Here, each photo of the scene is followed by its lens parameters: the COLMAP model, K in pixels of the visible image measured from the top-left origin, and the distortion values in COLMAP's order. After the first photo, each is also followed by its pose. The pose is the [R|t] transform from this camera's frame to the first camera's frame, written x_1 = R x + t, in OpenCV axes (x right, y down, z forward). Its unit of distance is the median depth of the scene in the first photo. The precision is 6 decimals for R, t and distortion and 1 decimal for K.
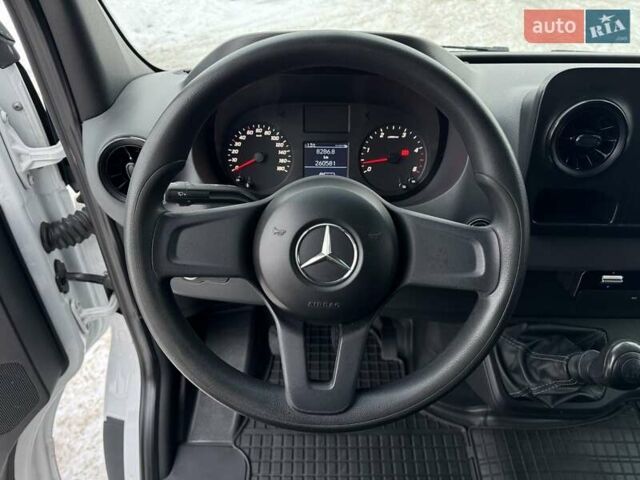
lens RADIAL K [[449.7, 0, 322.3], [0, 449.7, 244.7], [0, 0, 1]] dist [0.016532, -0.037043]
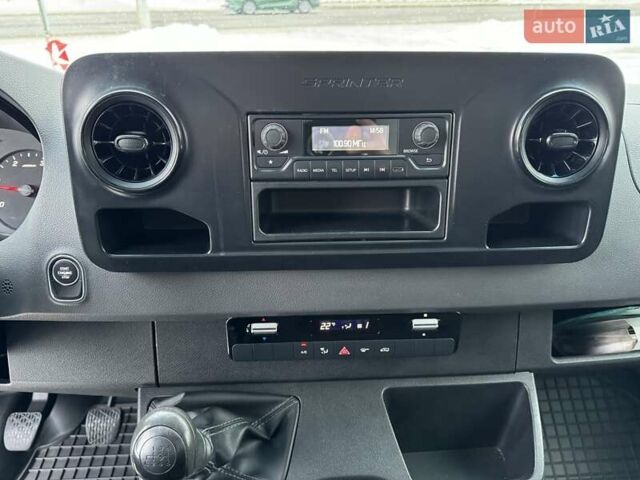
lens RADIAL K [[449.7, 0, 321.7], [0, 449.7, 238.0], [0, 0, 1]] dist [0.016532, -0.037043]
pose [[0.998259, -0.028417, 0.051693, 0.648448], [0.037321, 0.982886, -0.180394, 0.061401], [-0.045682, 0.182009, 0.982235, 0.185636]]
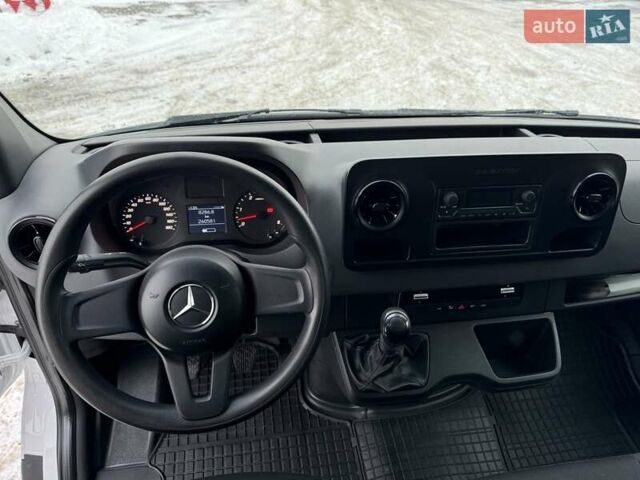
lens RADIAL K [[449.7, 0, 323.6], [0, 449.7, 243.6], [0, 0, 1]] dist [0.016532, -0.037043]
pose [[0.984004, -0.063611, 0.166402, 0.116893], [0.068683, 0.997328, -0.024902, -0.065805], [-0.164373, 0.035933, 0.985744, -0.286096]]
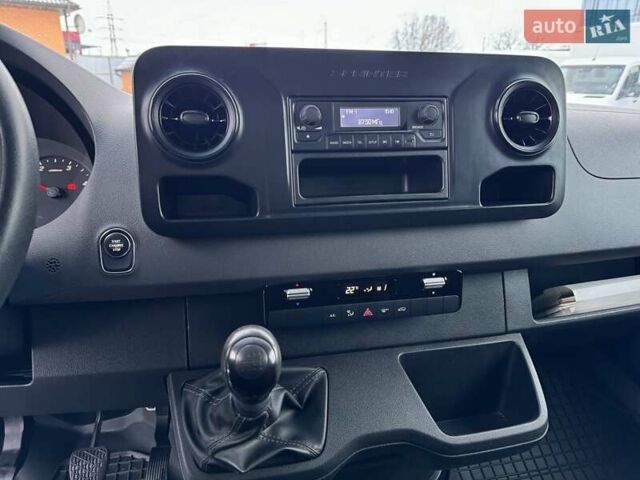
lens RADIAL K [[449.7, 0, 316.9], [0, 449.7, 237.8], [0, 0, 1]] dist [0.016532, -0.037043]
pose [[0.976315, -0.066705, 0.205814, 0.466641], [0.135159, 0.930862, -0.339454, 0.251930], [-0.168941, 0.359231, 0.917830, 0.151973]]
